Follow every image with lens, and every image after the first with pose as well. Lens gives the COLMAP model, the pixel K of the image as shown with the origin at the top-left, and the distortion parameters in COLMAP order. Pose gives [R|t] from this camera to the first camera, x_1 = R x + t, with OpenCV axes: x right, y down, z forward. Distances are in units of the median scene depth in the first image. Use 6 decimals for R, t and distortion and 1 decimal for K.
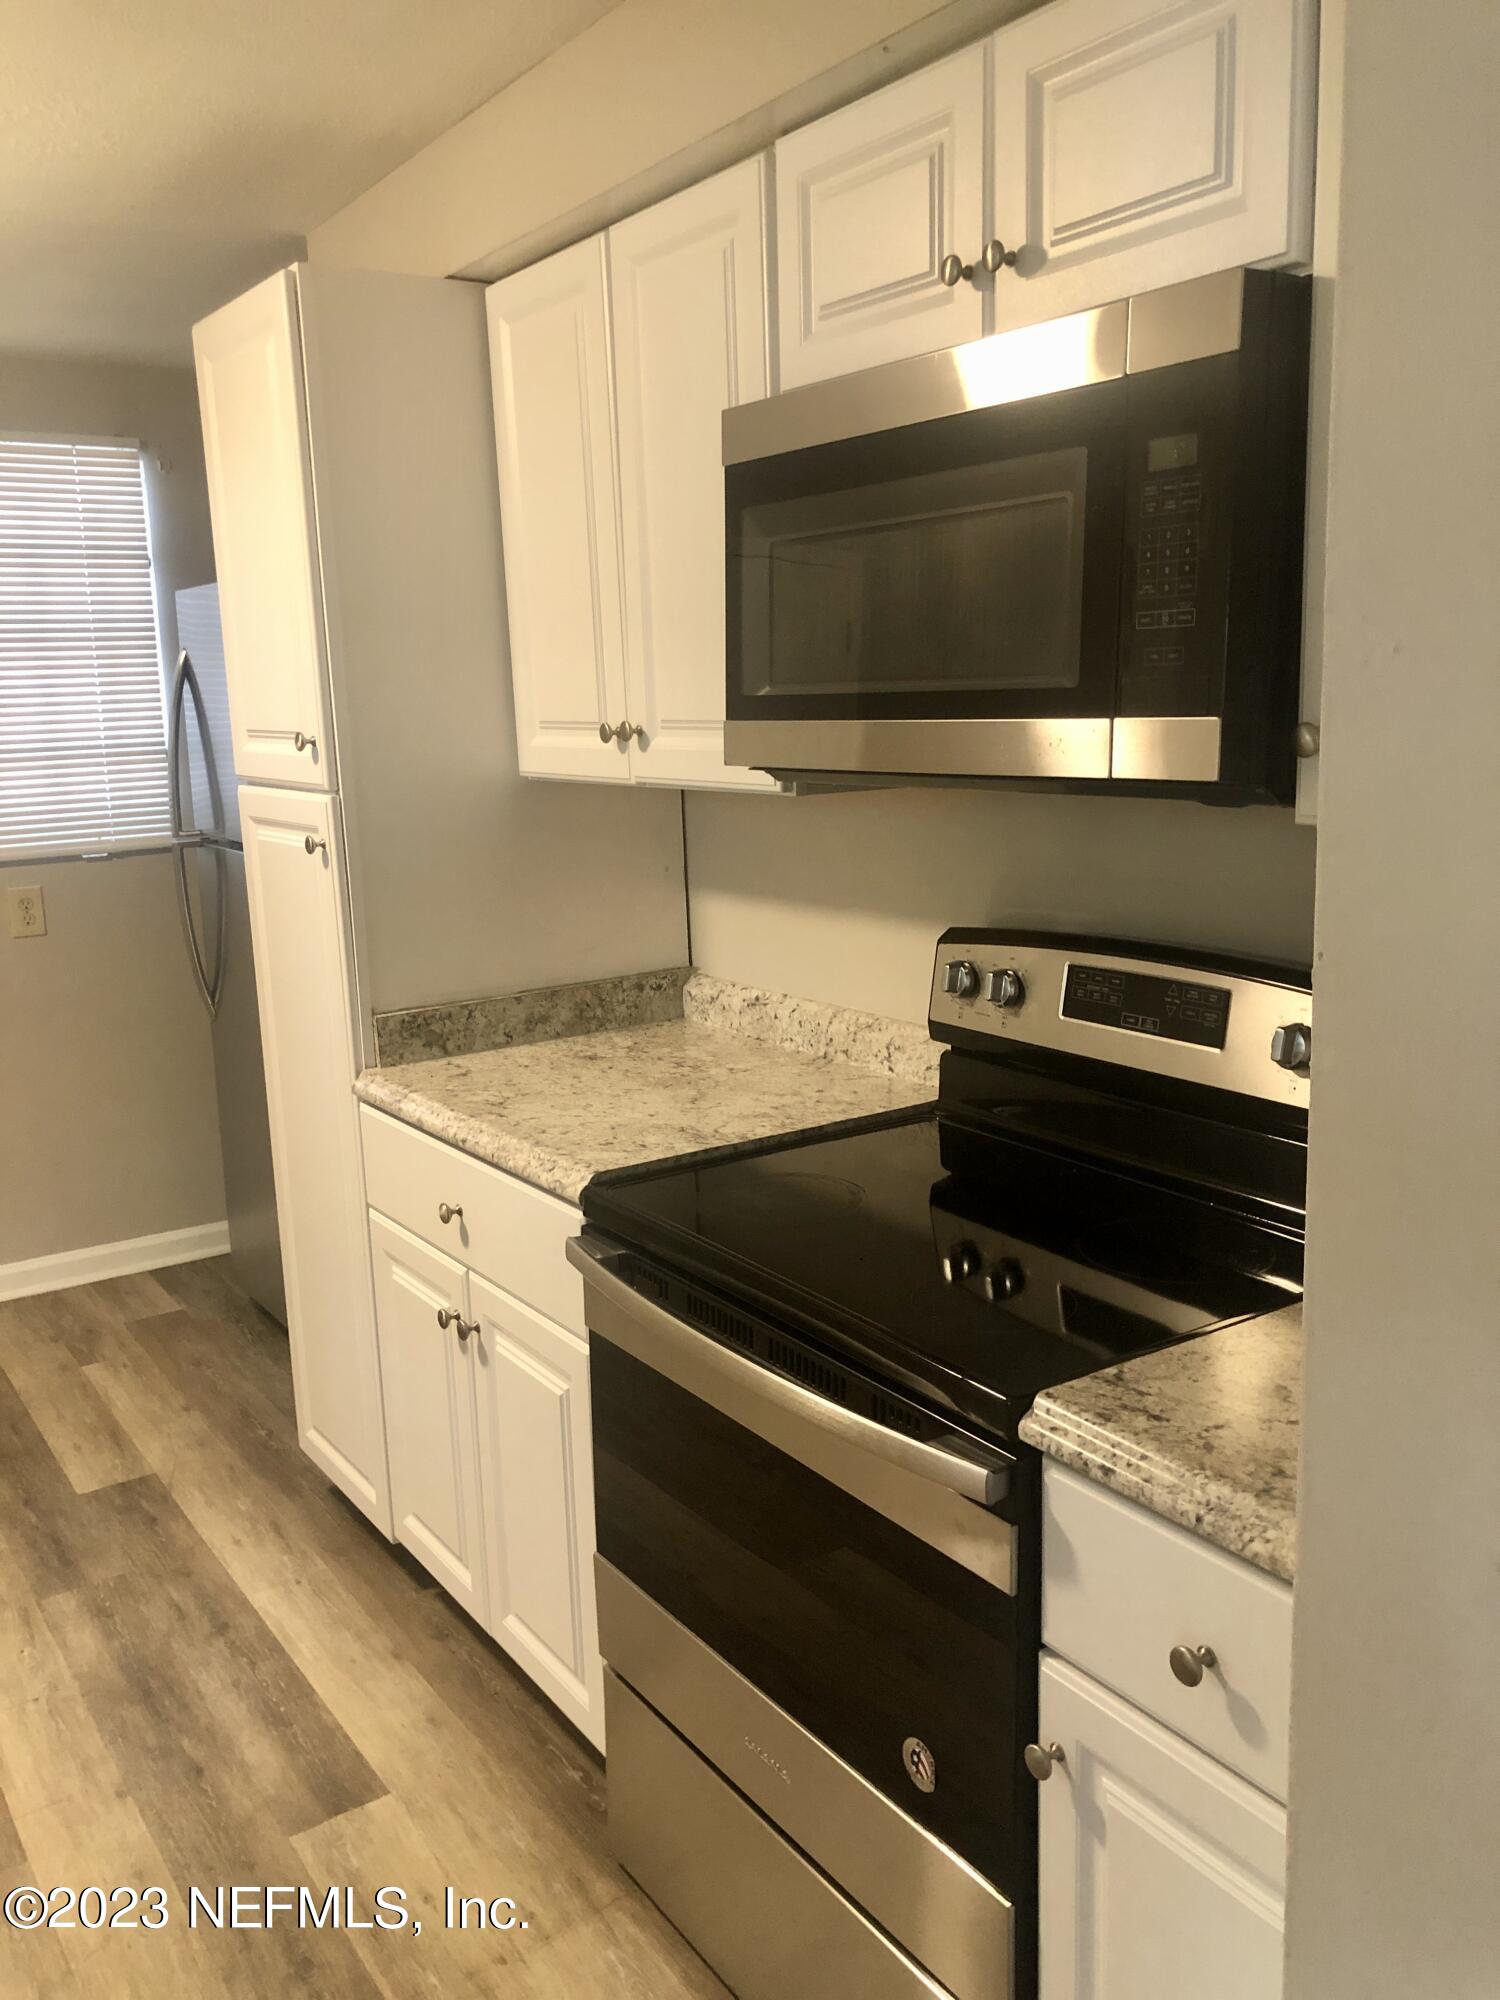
lens RADIAL K [[1653.3, 0, 748.0], [0, 1653.3, 998.8], [0, 0, 1]] dist [-0.001971, 0.008491]
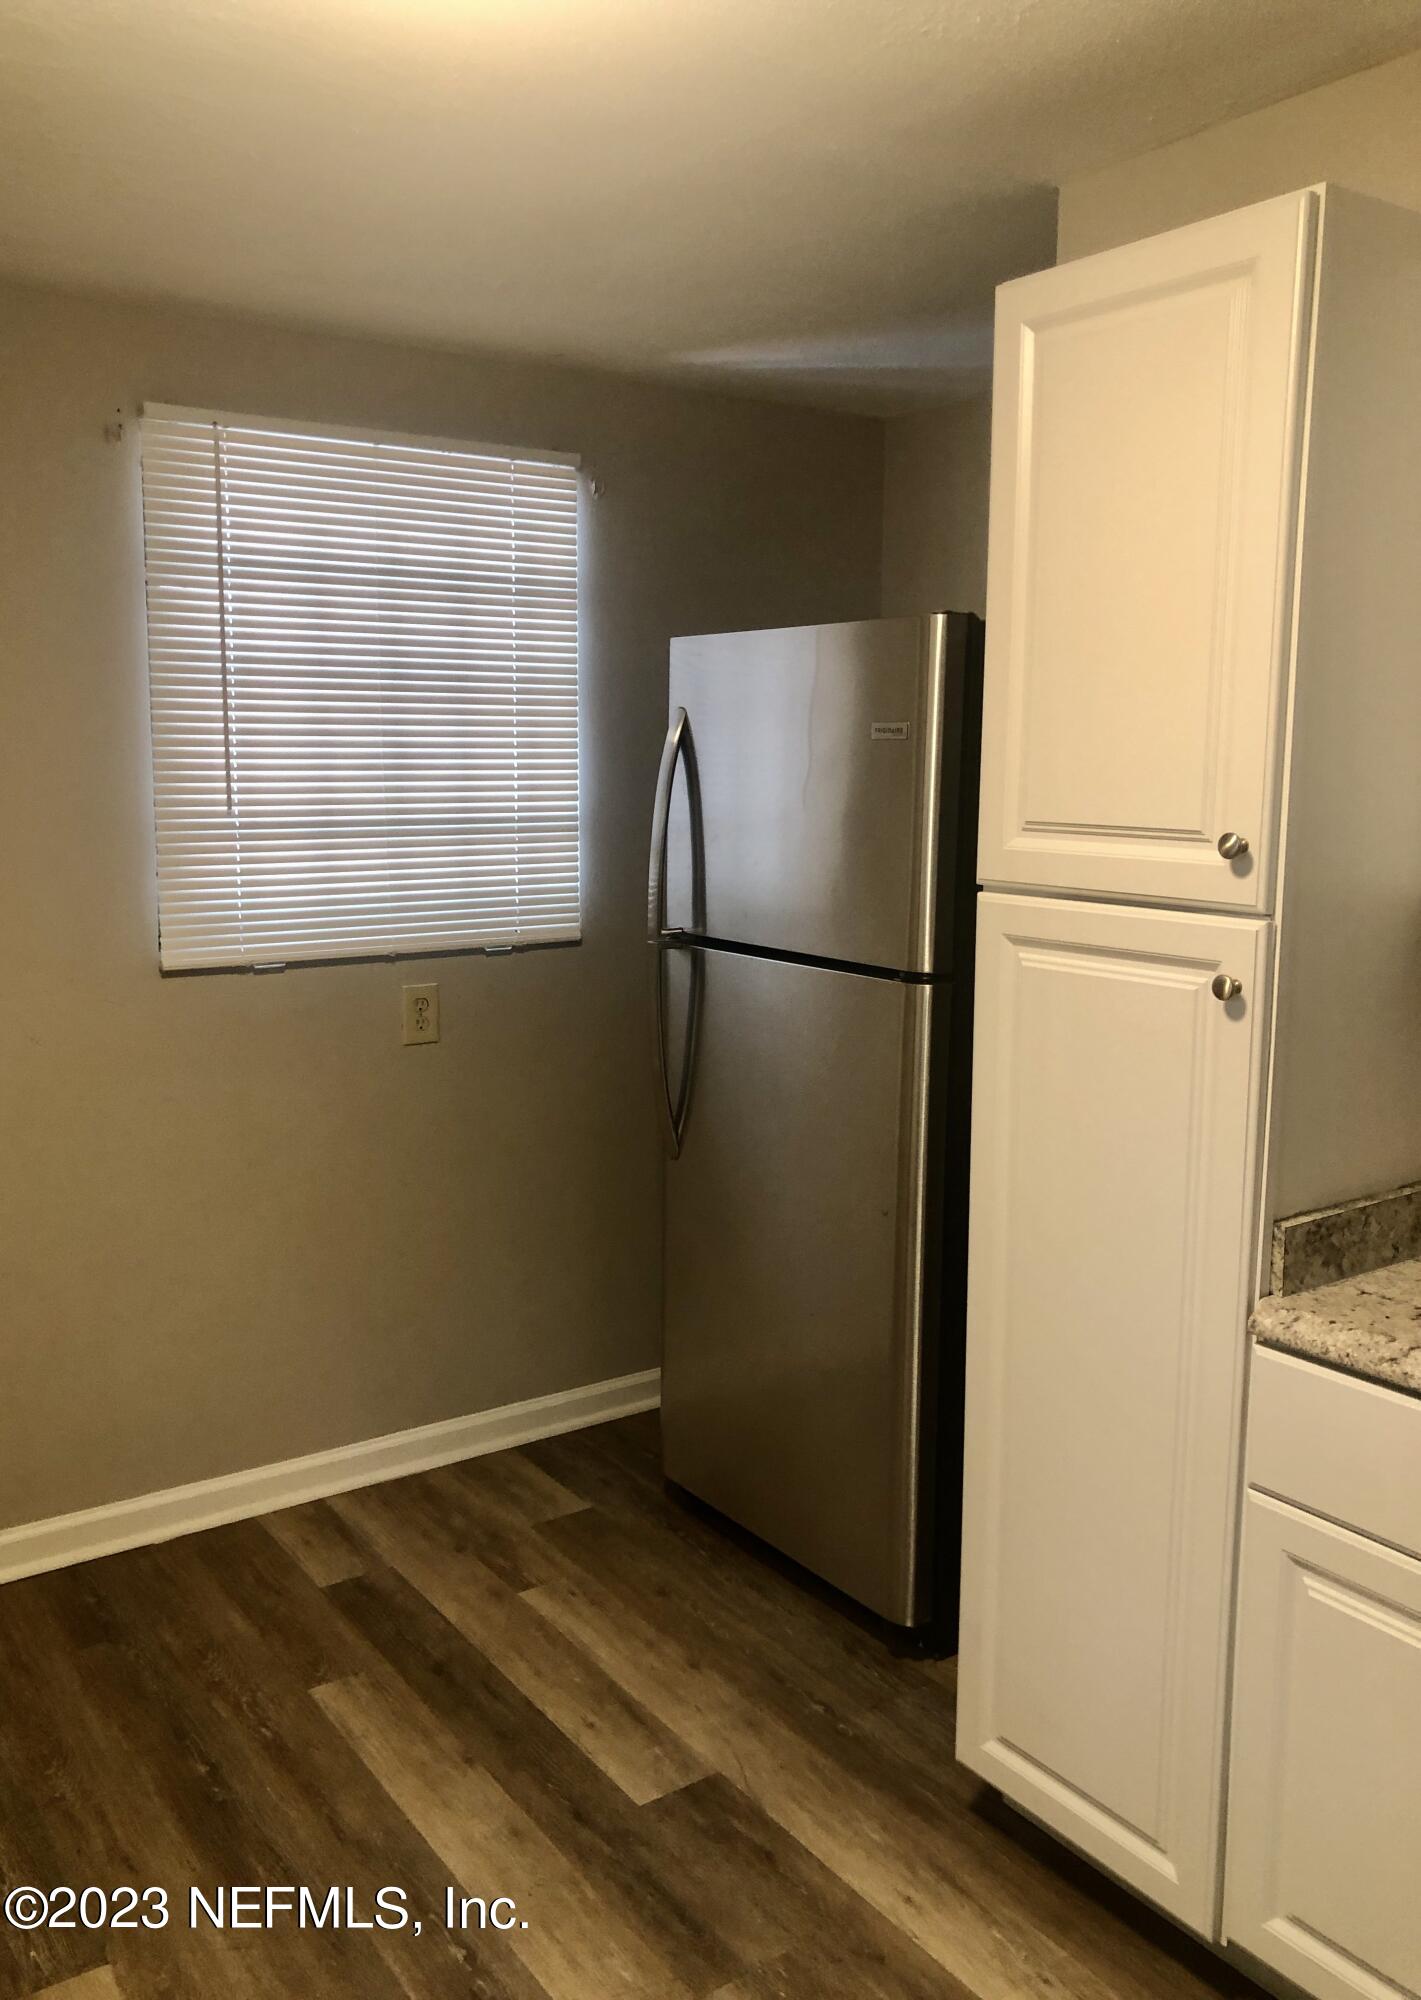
lens RADIAL K [[1627.9, 0, 711.6], [0, 1627.9, 1002.8], [0, 0, 1]] dist [0.003518, 0.002254]
pose [[0.998936, 0.036896, 0.027680, -0.378818], [-0.035777, 0.998563, -0.039905, -0.037615], [-0.029113, 0.038872, 0.998820, 0.221790]]
